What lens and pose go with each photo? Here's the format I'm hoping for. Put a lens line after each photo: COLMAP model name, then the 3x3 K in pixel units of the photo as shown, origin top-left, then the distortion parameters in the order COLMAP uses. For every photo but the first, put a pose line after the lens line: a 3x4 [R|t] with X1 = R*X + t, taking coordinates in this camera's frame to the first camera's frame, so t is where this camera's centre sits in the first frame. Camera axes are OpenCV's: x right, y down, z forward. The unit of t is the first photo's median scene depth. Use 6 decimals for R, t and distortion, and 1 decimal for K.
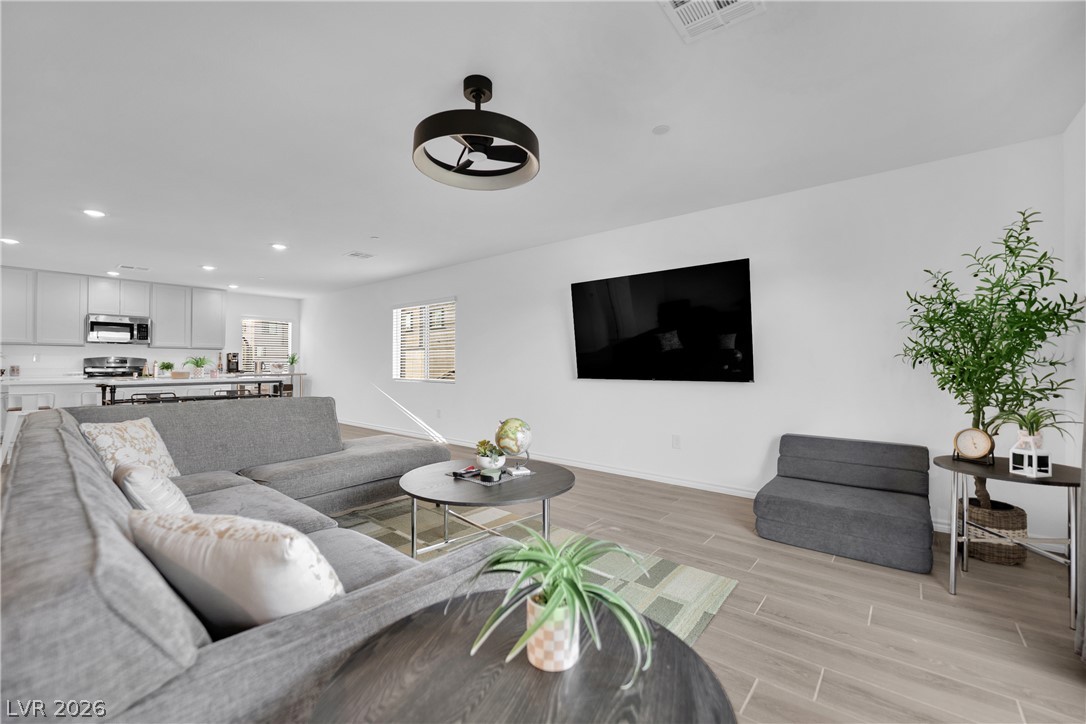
lens RADIAL K [[445.6, 0, 546.8], [0, 445.6, 368.0], [0, 0, 1]] dist [-0.016948, -0.000163]
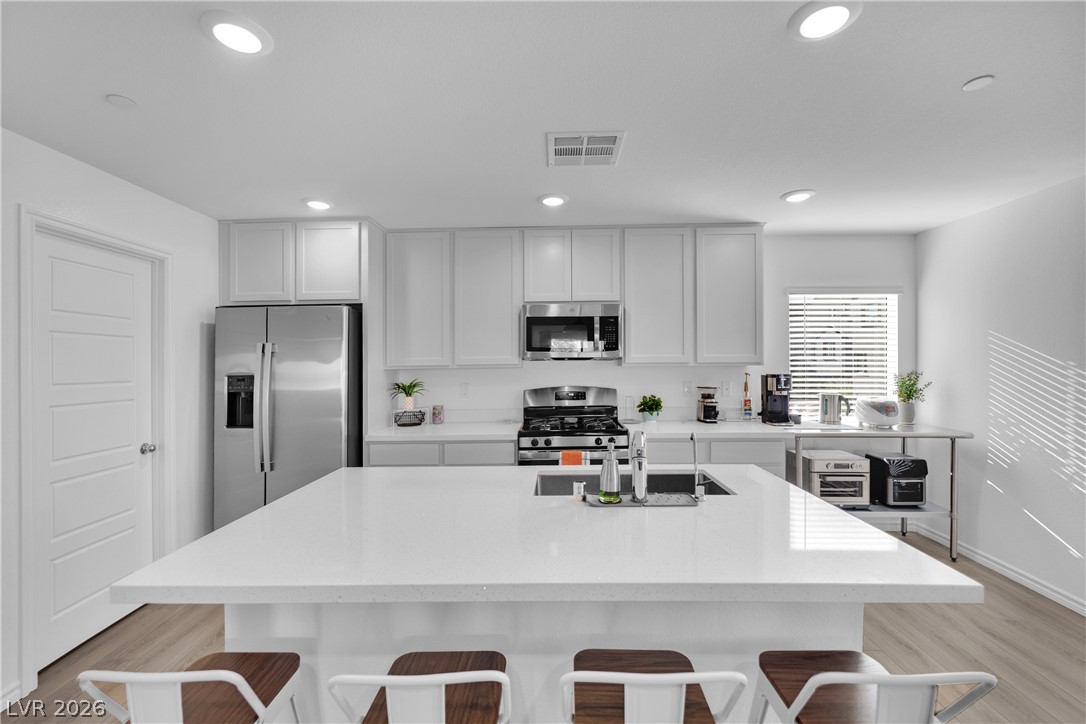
lens RADIAL K [[445.6, 0, 541.2], [0, 445.6, 360.3], [0, 0, 1]] dist [-0.016948, -0.000163]
pose [[0.616215, -0.009825, -0.787517, -1.022701], [0.009850, 0.999940, -0.004768, -0.091661], [0.787517, -0.004819, 0.616274, 1.124285]]
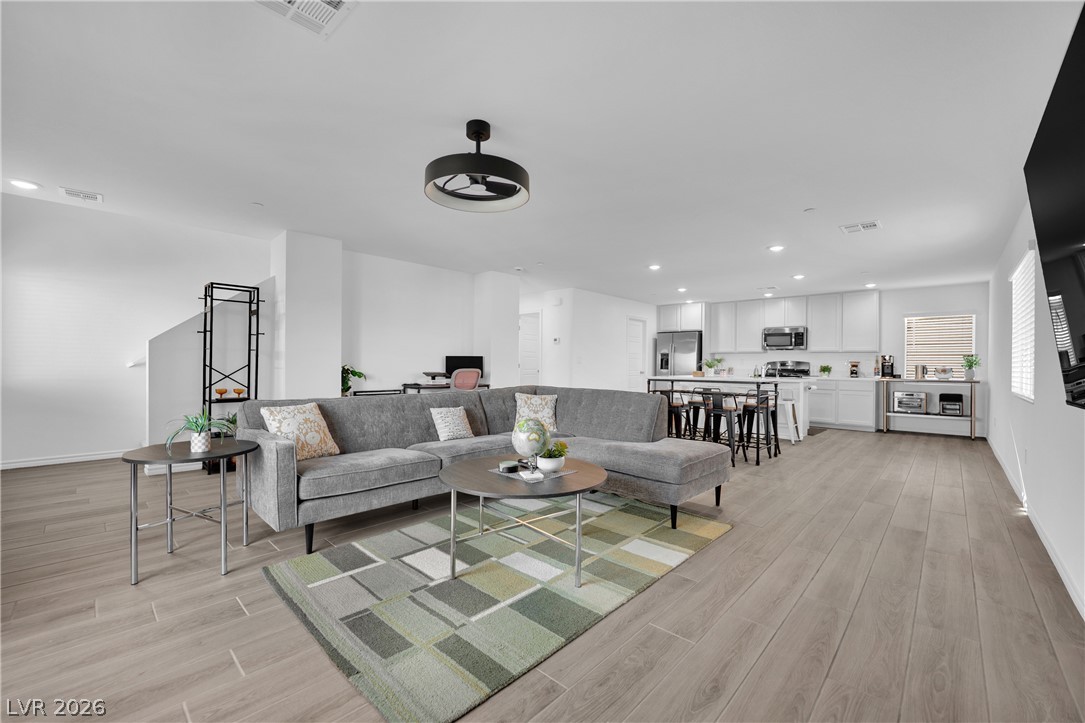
lens RADIAL K [[445.2, 0, 522.6], [0, 445.2, 364.9], [0, 0, 1]] dist [-0.016948, -0.000163]
pose [[-0.085280, -0.003231, -0.996352, 0.527546], [-0.015431, 0.999879, -0.001922, -0.000937], [0.996238, 0.015211, -0.085320, 0.634767]]
